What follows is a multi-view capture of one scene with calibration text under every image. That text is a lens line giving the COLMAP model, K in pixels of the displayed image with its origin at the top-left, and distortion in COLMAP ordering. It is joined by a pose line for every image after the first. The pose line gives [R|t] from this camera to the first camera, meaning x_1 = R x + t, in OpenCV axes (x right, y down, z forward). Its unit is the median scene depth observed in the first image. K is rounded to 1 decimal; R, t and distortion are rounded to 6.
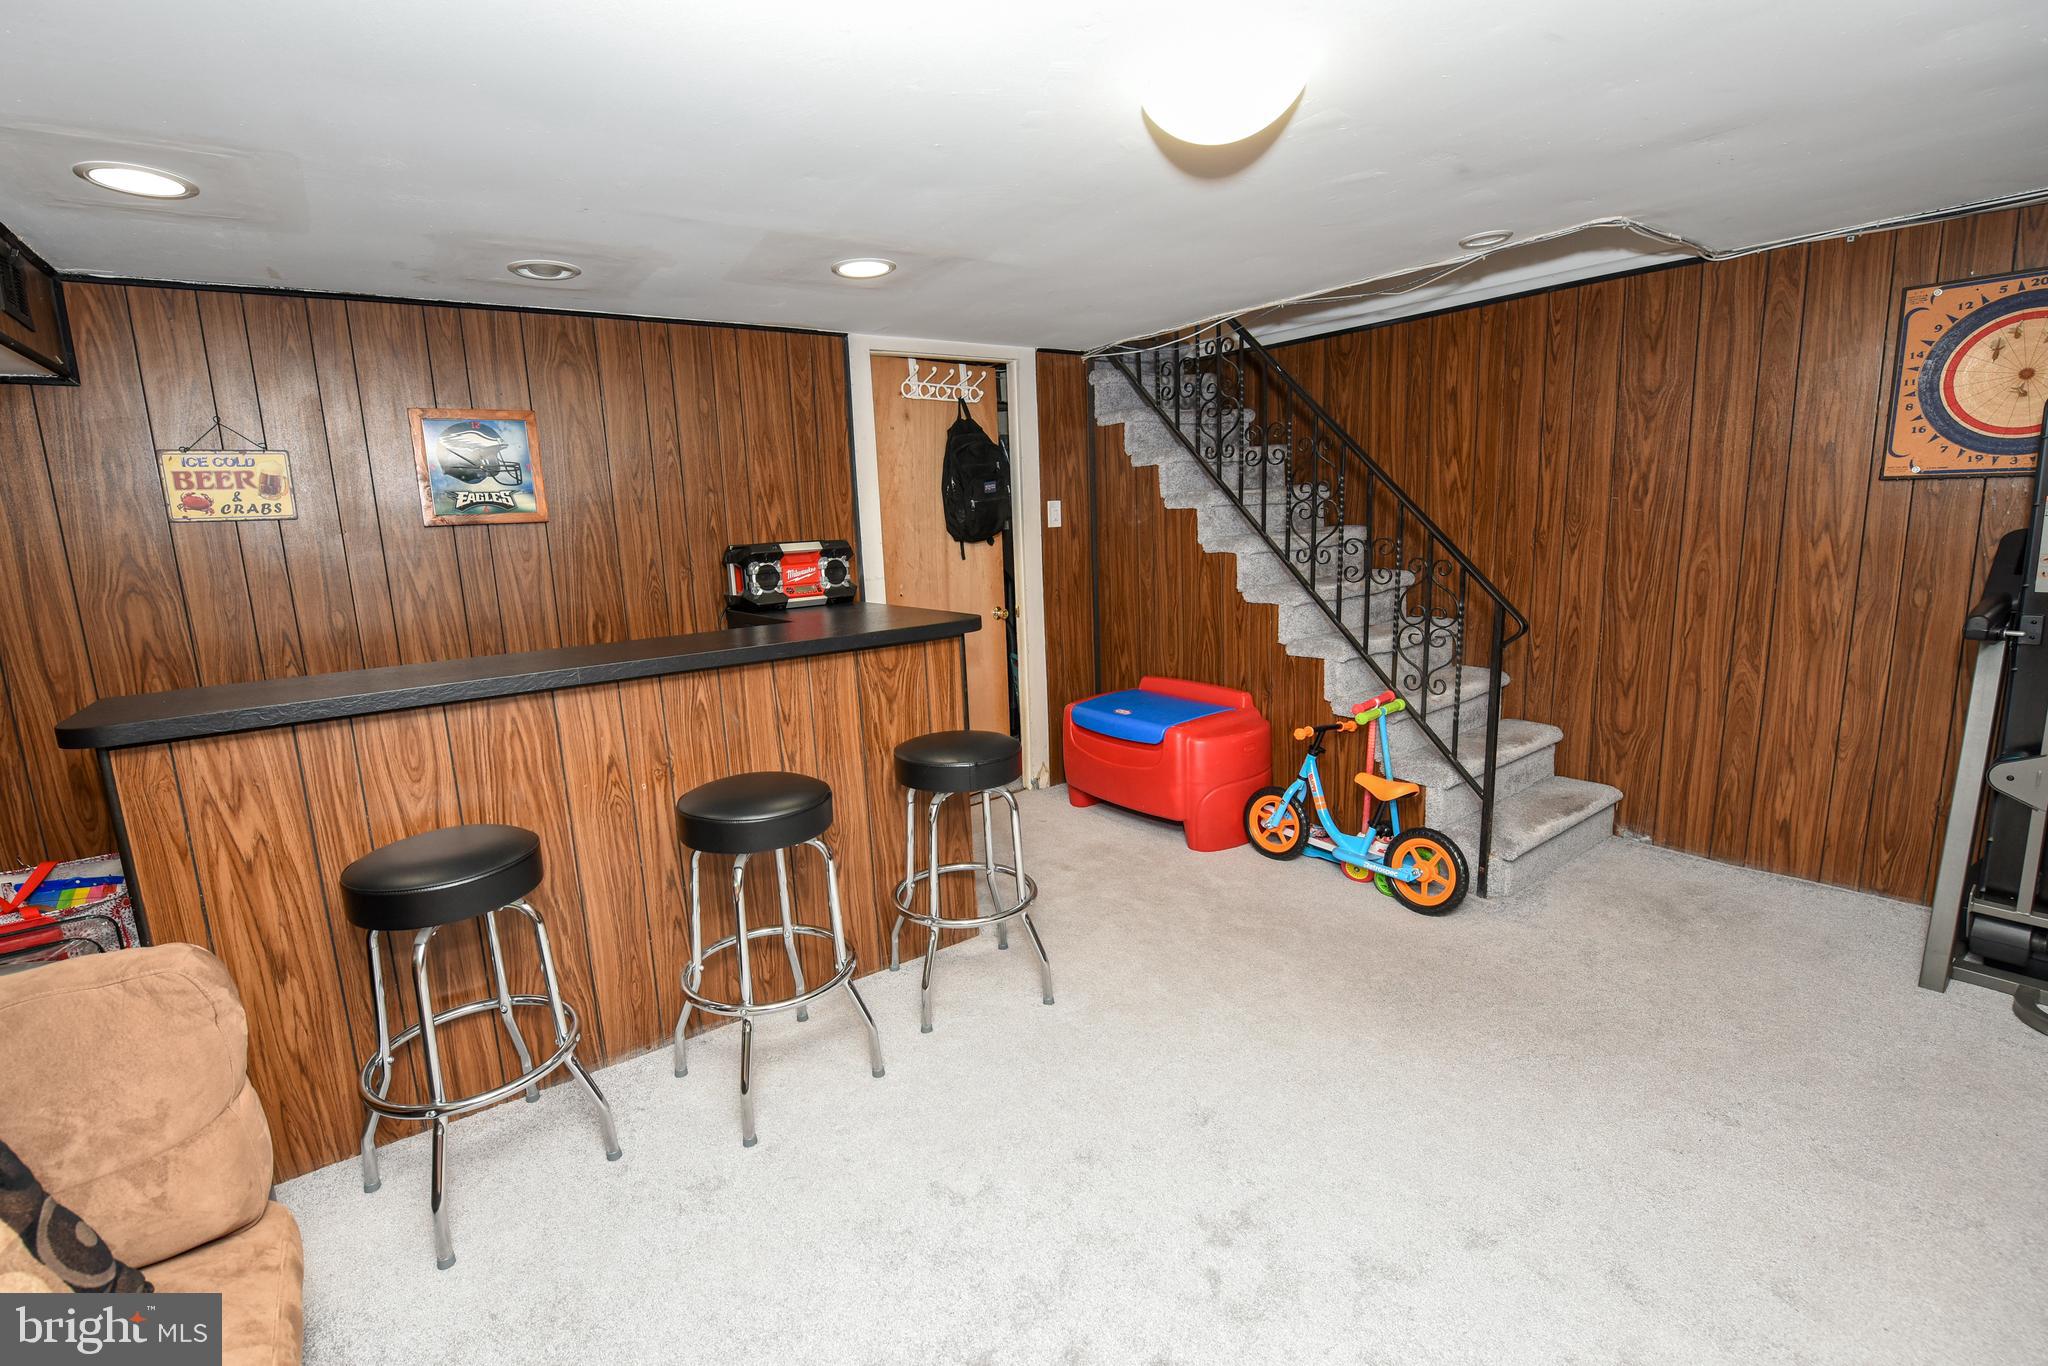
lens RADIAL K [[880.4, 0, 1003.0], [0, 880.4, 685.6], [0, 0, 1]] dist [-0.016408, -0.000948]
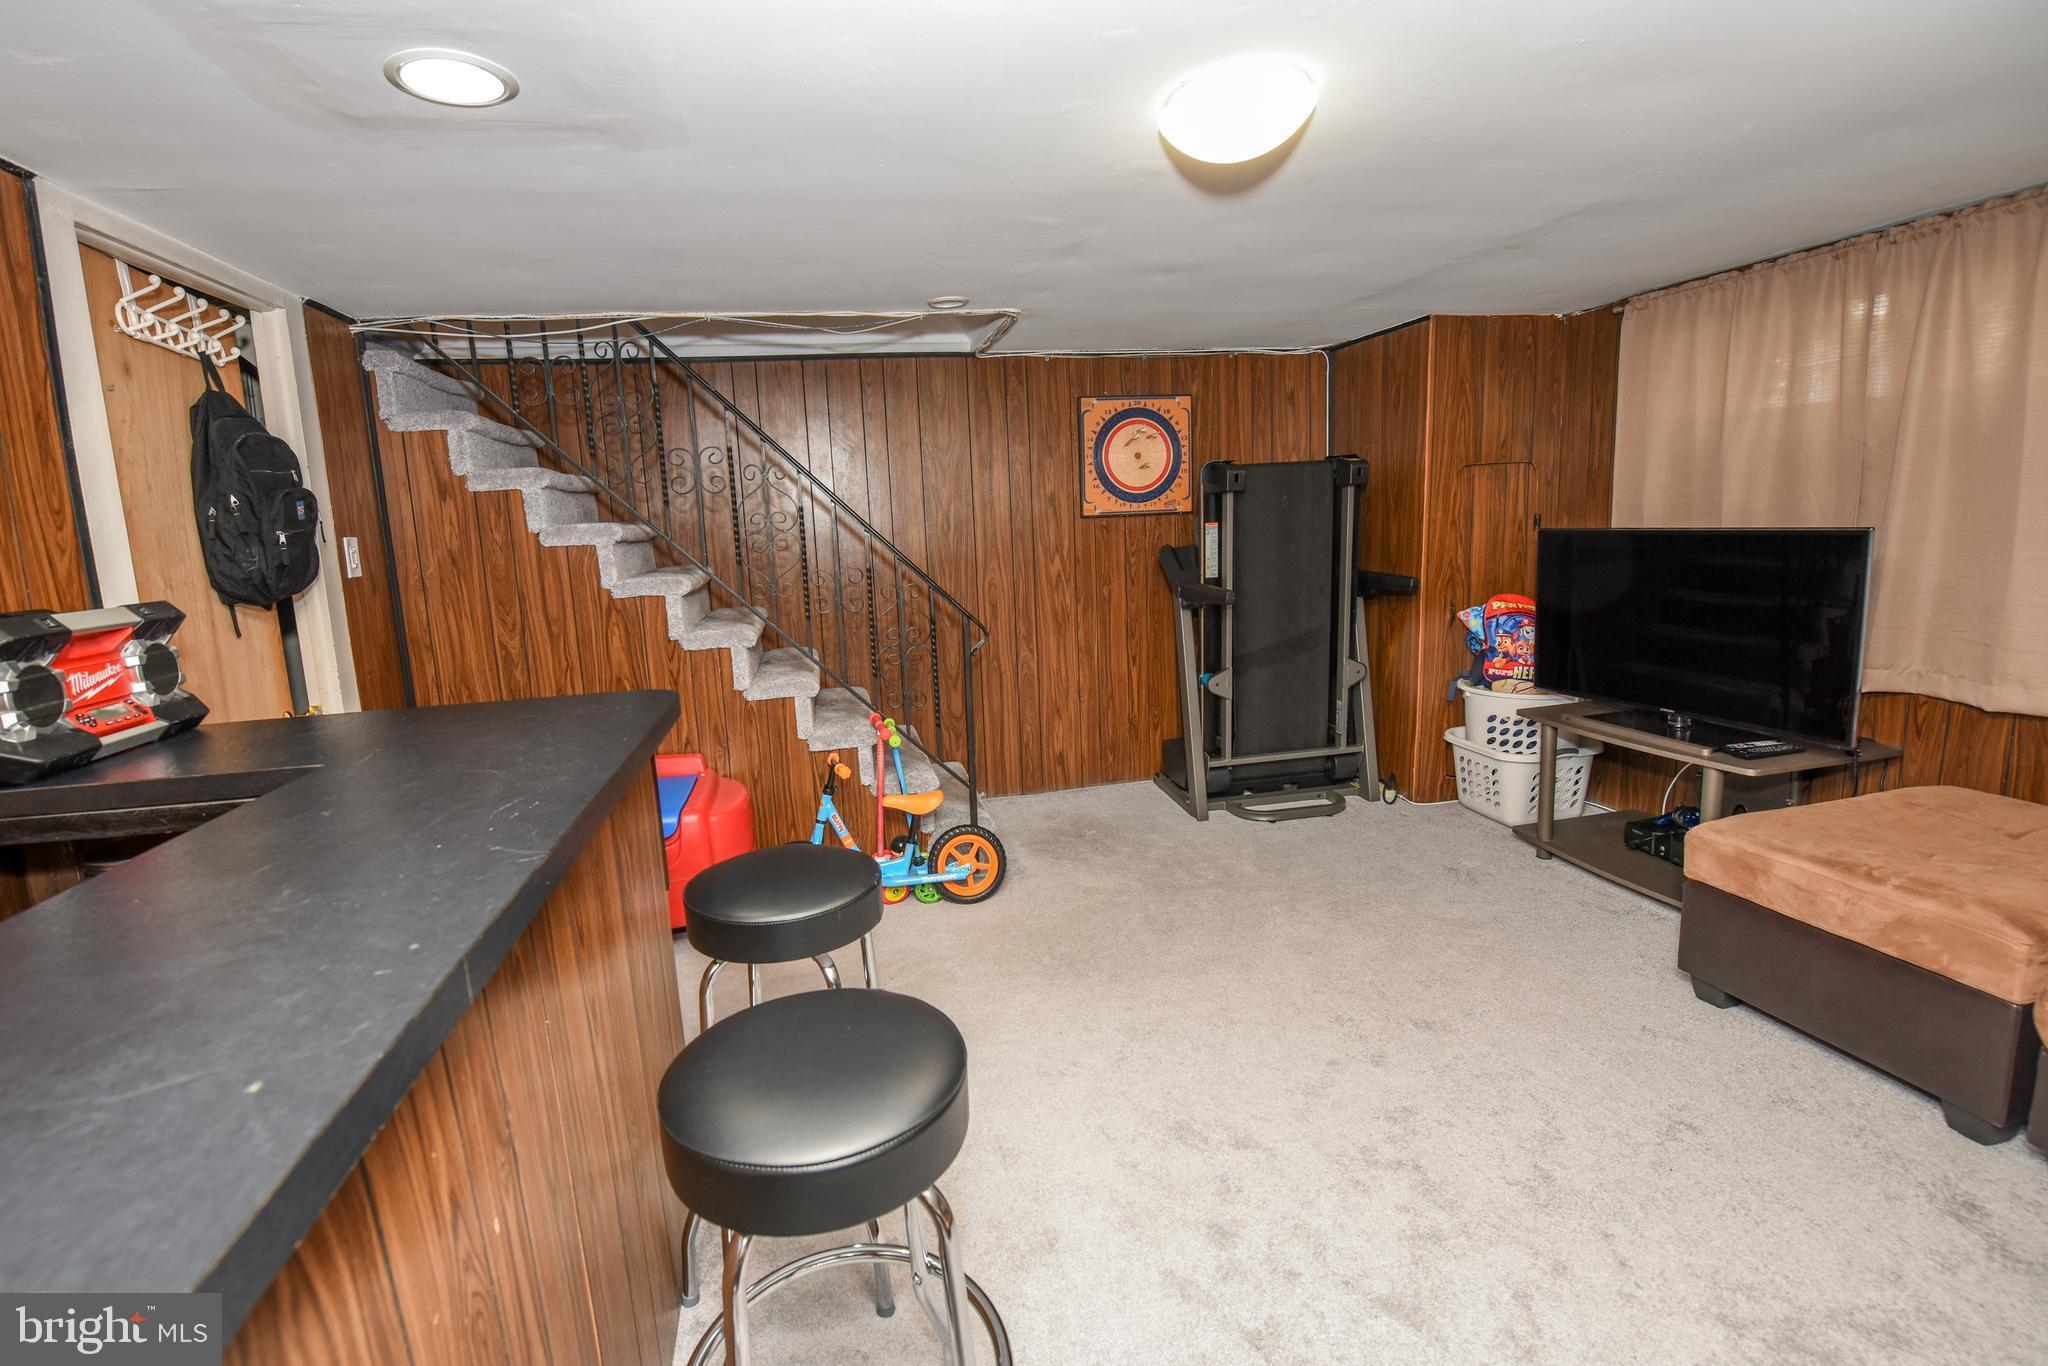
lens RADIAL K [[867.8, 0, 1003.6], [0, 867.8, 673.1], [0, 0, 1]] dist [-0.020590, 0.000125]
pose [[0.440743, -0.131721, 0.887916, -0.363750], [0.203076, 0.978160, 0.044306, -0.051132], [-0.874360, 0.160787, 0.457867, 0.365319]]
